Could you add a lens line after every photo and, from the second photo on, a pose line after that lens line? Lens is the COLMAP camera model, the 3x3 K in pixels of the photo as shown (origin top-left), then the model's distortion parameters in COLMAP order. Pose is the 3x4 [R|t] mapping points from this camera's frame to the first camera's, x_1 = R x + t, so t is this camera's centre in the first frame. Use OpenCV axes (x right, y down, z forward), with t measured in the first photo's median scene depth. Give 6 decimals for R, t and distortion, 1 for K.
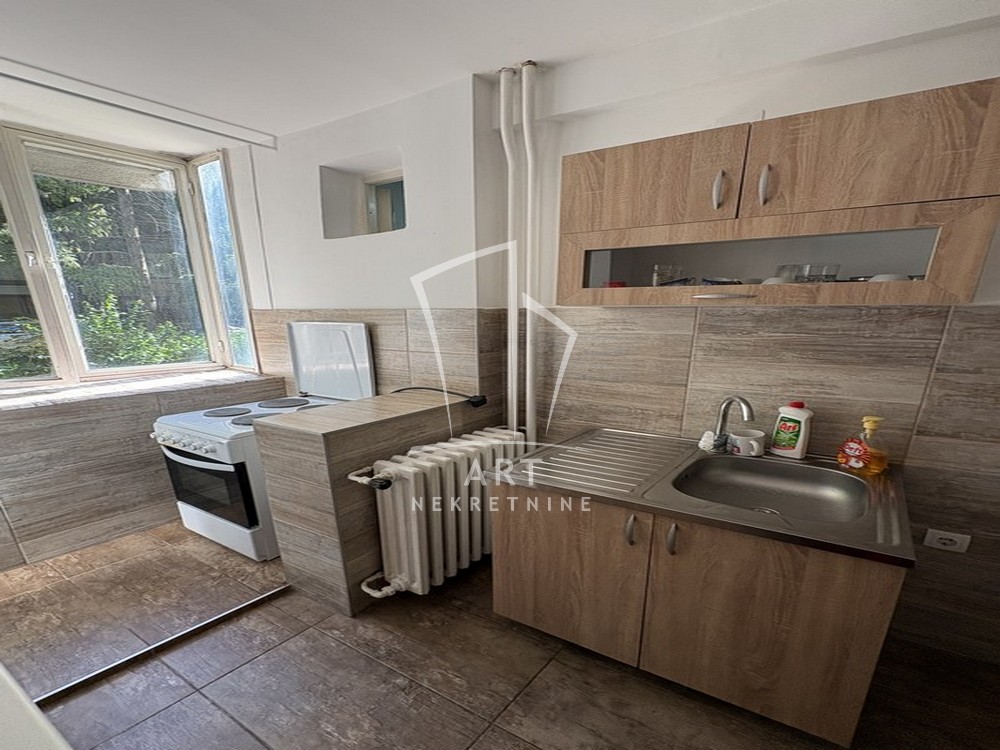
lens RADIAL K [[523.5, 0, 496.9], [0, 523.5, 462.6], [0, 0, 1]] dist [-0.000451, 0.000717]
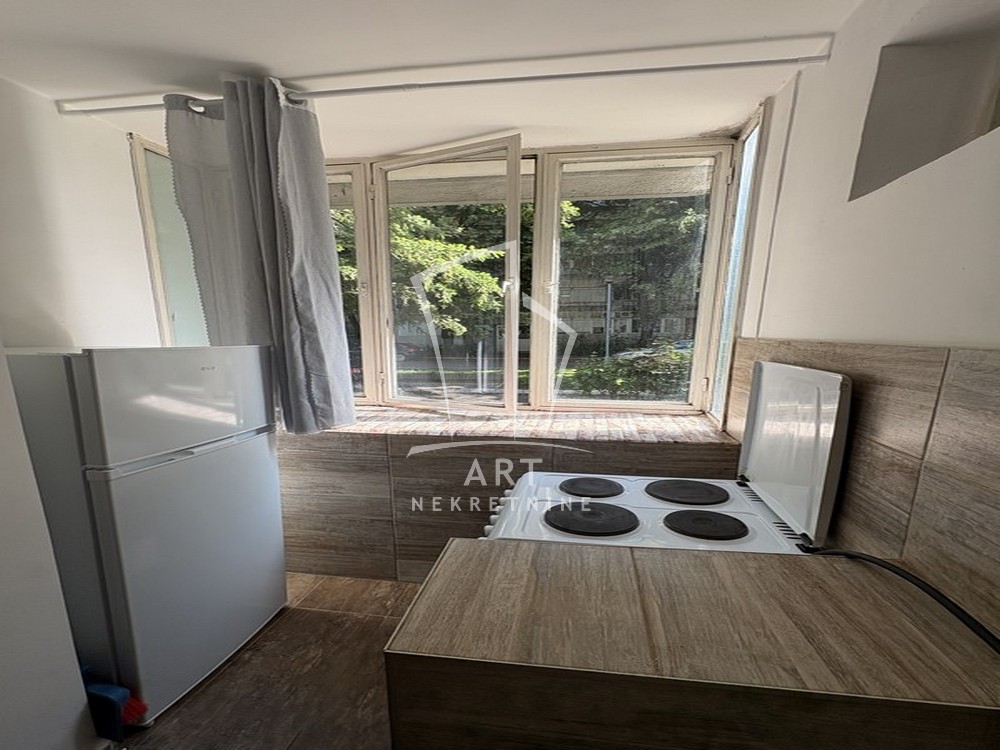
lens RADIAL K [[512.3, 0, 496.0], [0, 512.3, 476.0], [0, 0, 1]] dist [0.000669, 0.000813]
pose [[0.439604, 0.249512, -0.862840, 0.017725], [-0.256256, 0.955555, 0.145764, -0.265449], [0.860861, 0.157030, 0.484004, 0.844530]]
